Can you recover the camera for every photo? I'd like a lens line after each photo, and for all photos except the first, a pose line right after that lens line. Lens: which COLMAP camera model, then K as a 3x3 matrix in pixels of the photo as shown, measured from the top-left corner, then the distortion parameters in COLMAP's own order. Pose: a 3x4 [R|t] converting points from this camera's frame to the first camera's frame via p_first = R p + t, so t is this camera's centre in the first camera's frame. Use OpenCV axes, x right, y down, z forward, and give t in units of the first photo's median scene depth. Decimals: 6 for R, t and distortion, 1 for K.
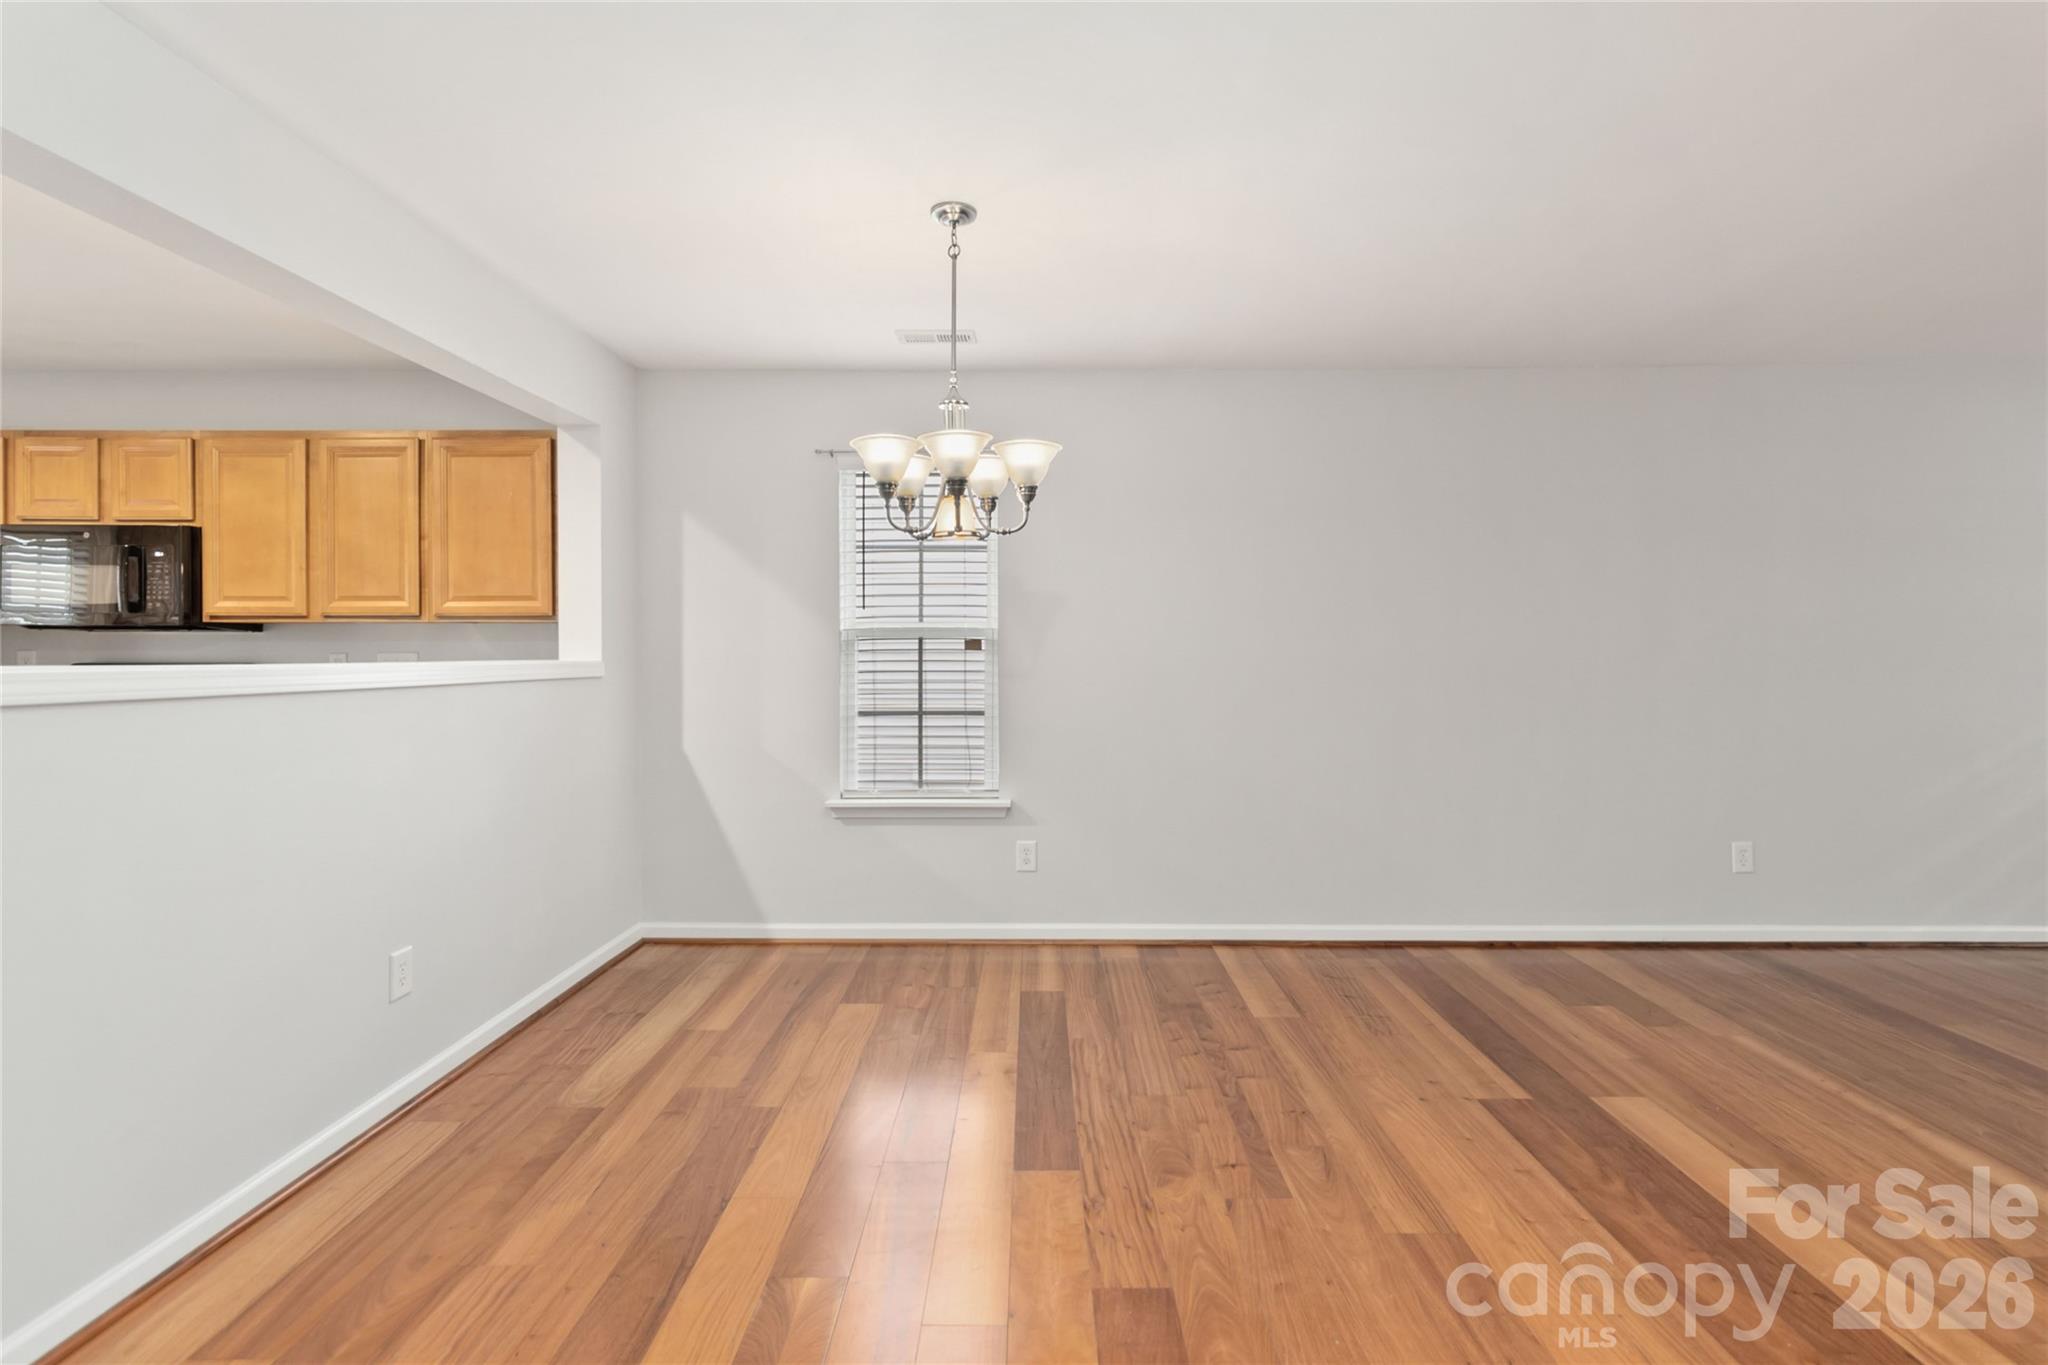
lens RADIAL K [[973.5, 0, 1019.9], [0, 973.5, 678.1], [0, 0, 1]] dist [0.003076, -0.000580]
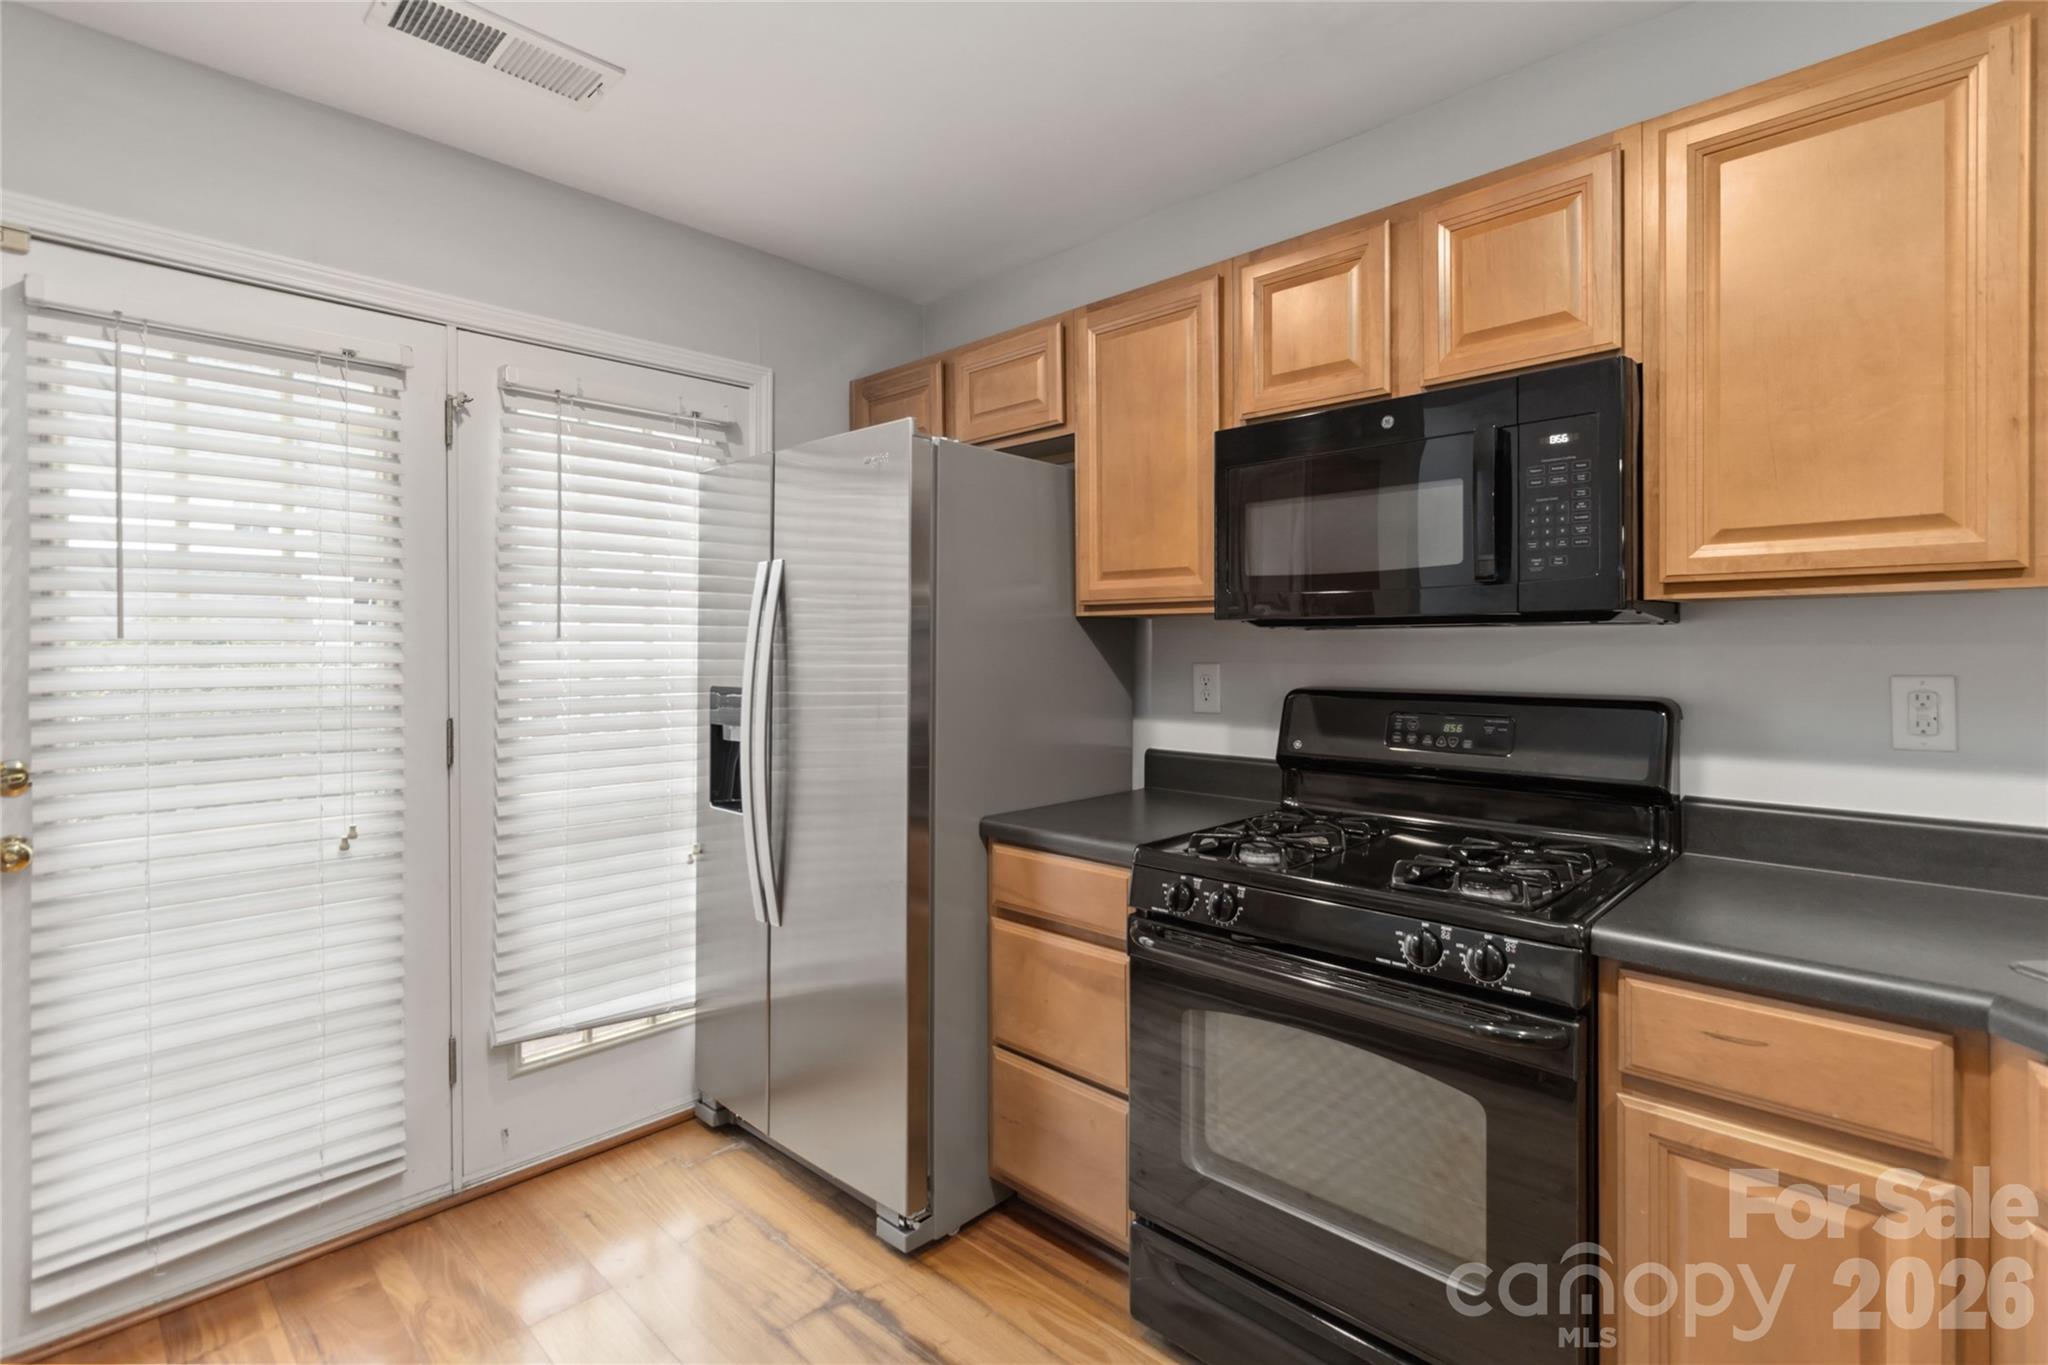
lens RADIAL K [[973.5, 0, 1017.2], [0, 973.5, 664.1], [0, 0, 1]] dist [0.003076, -0.000580]
pose [[0.729202, 0.004374, -0.684285, -0.754484], [-0.002755, 0.999990, 0.003456, -0.031504], [0.684293, -0.000634, 0.729207, 0.529871]]
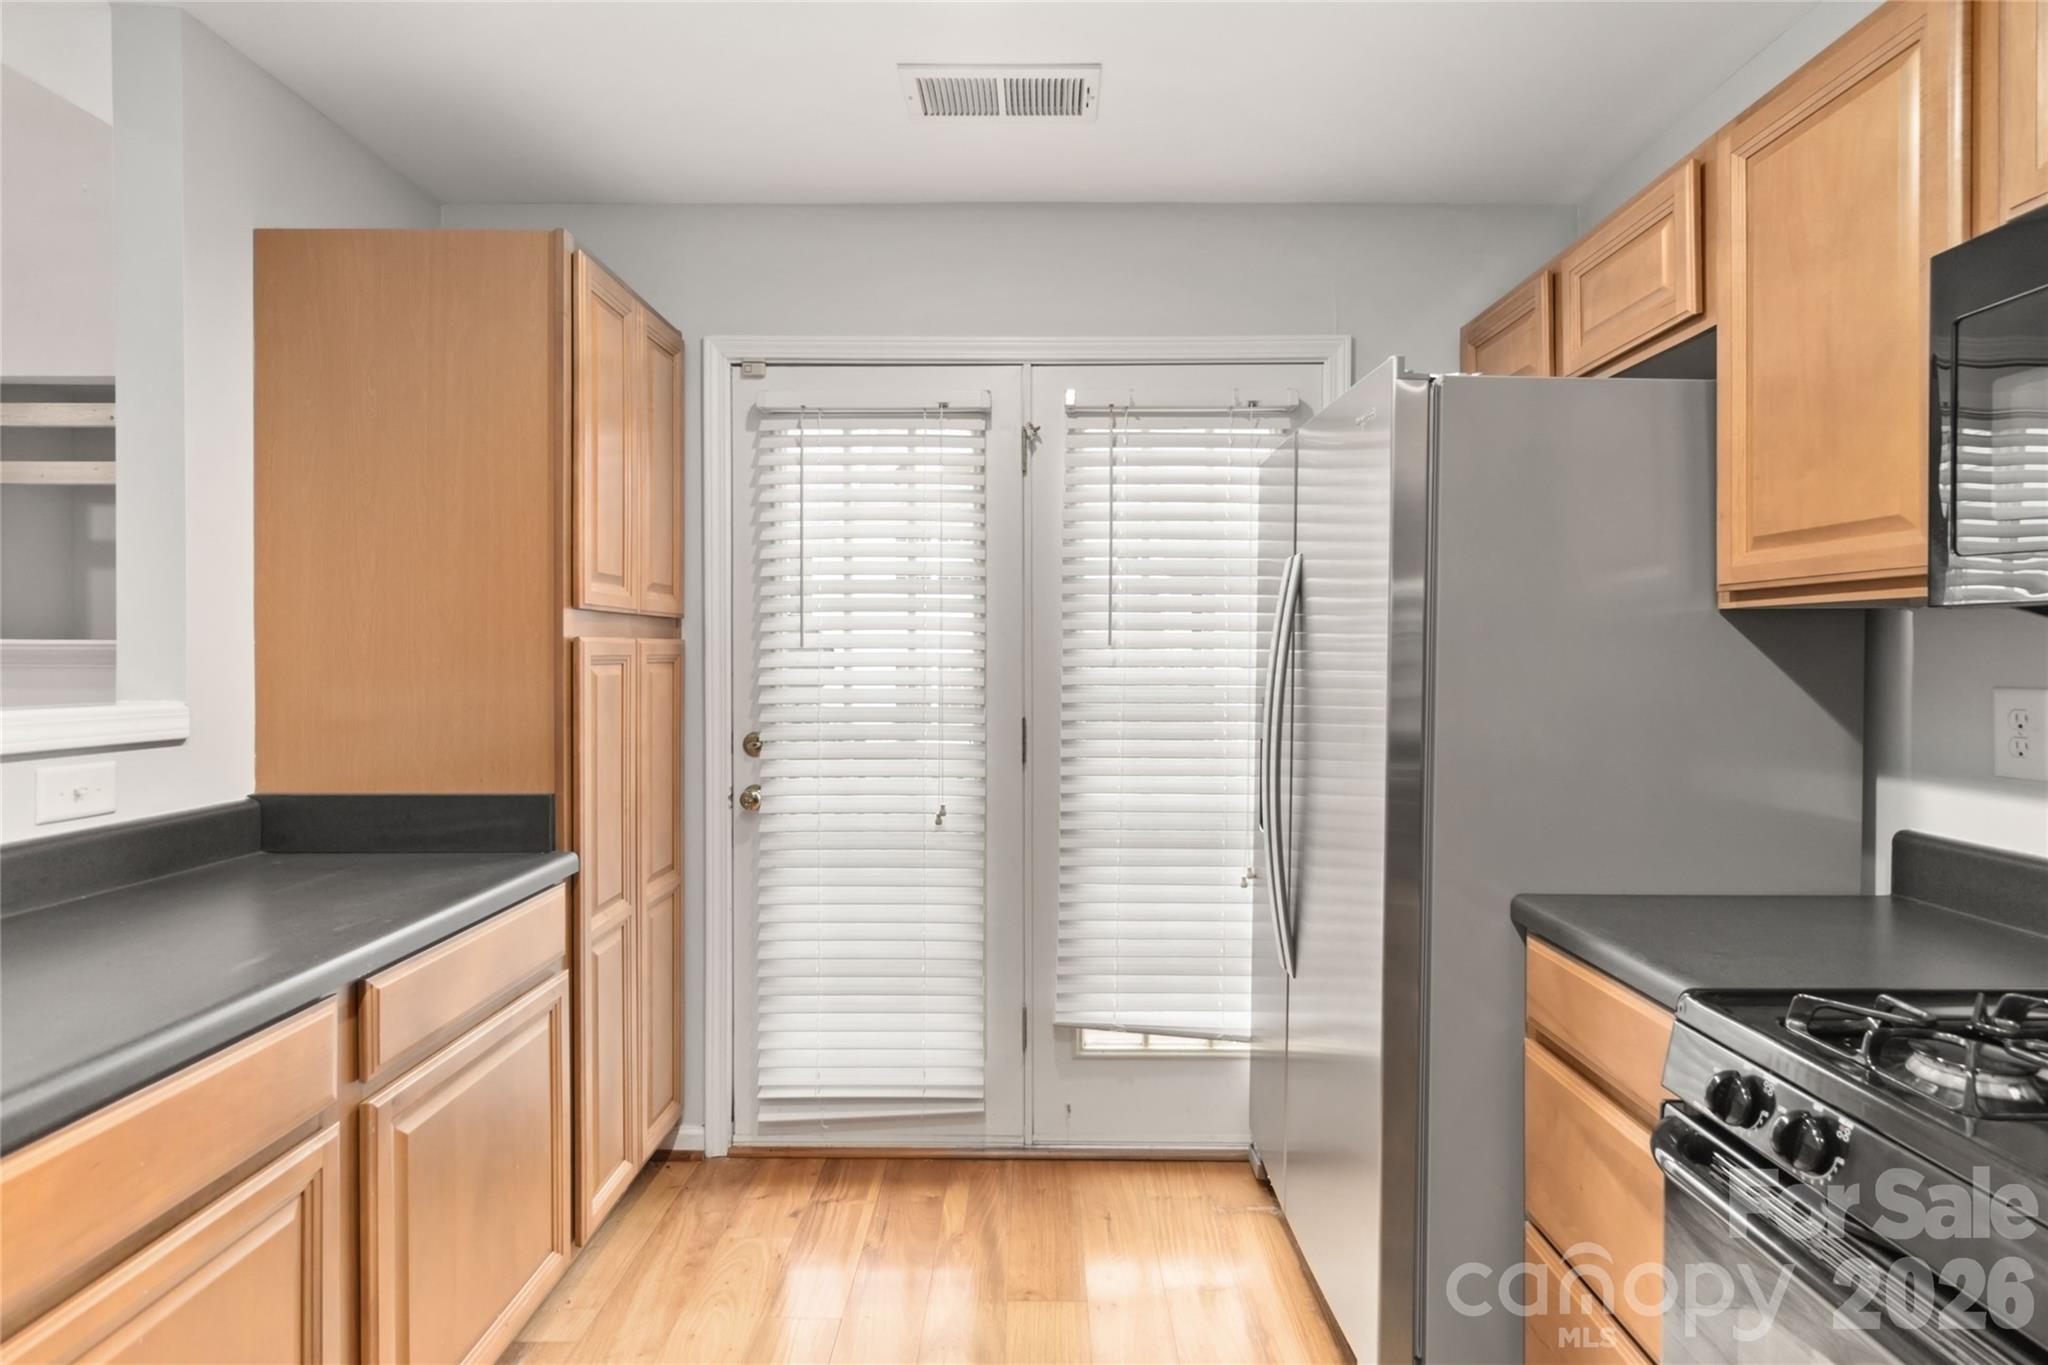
lens RADIAL K [[973.5, 0, 1023.4], [0, 973.5, 666.0], [0, 0, 1]] dist [0.003076, -0.000580]
pose [[0.008421, 0.006612, -0.999943, -0.754417], [-0.015396, 0.999860, 0.006481, -0.034895], [0.999846, 0.015340, 0.008522, 0.722134]]
